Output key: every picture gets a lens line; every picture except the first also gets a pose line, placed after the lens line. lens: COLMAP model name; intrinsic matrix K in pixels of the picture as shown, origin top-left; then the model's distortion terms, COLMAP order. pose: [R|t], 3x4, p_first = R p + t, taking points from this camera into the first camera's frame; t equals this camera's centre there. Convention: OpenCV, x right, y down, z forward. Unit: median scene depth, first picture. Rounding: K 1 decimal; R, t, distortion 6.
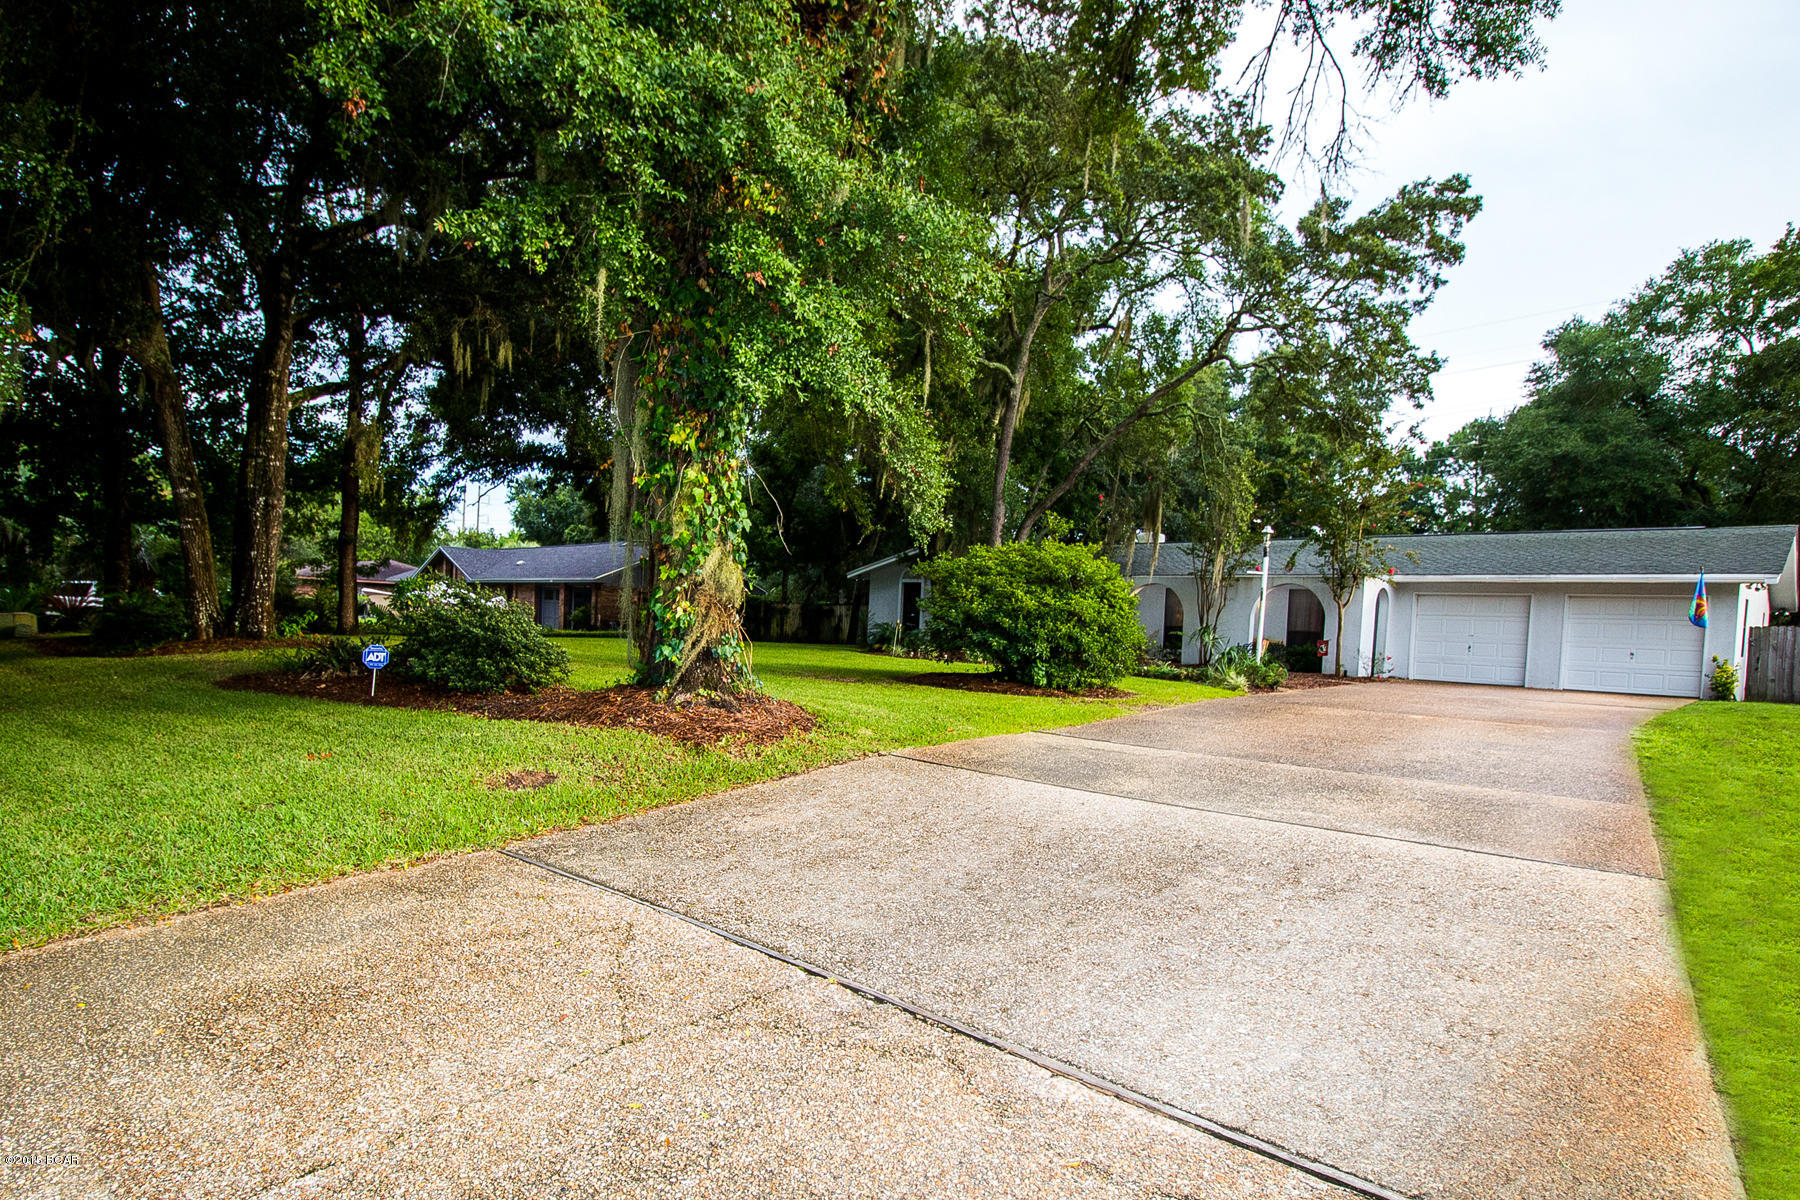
lens RADIAL K [[994.7, 0, 835.4], [0, 994.7, 659.6], [0, 0, 1]] dist [0.001242, -0.009119]
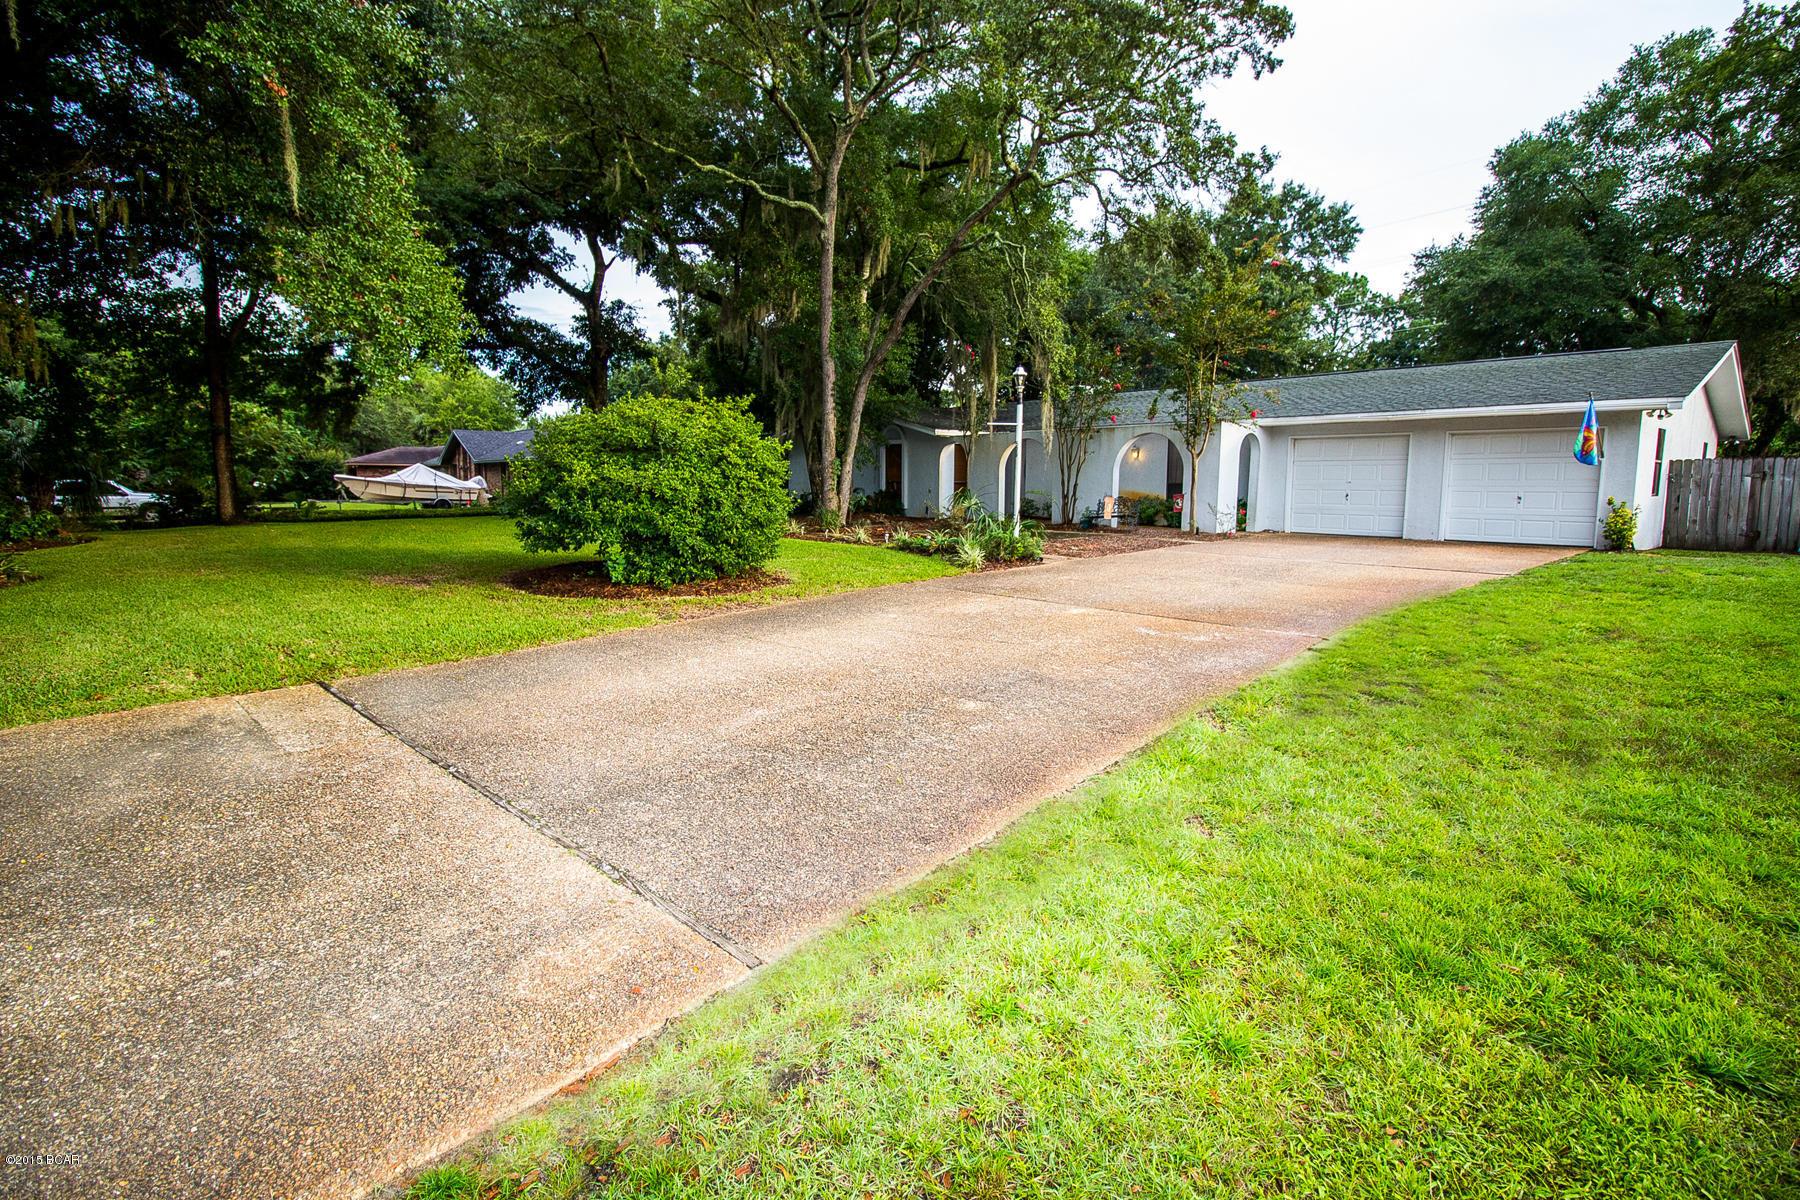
lens RADIAL K [[845.1, 0, 897.1], [0, 845.1, 576.1], [0, 0, 1]] dist [-0.002189, -0.008632]
pose [[0.997489, -0.033170, -0.062578, 0.261185], [0.037696, 0.996649, 0.072594, -0.009961], [0.059960, -0.074771, 0.995396, 0.196077]]
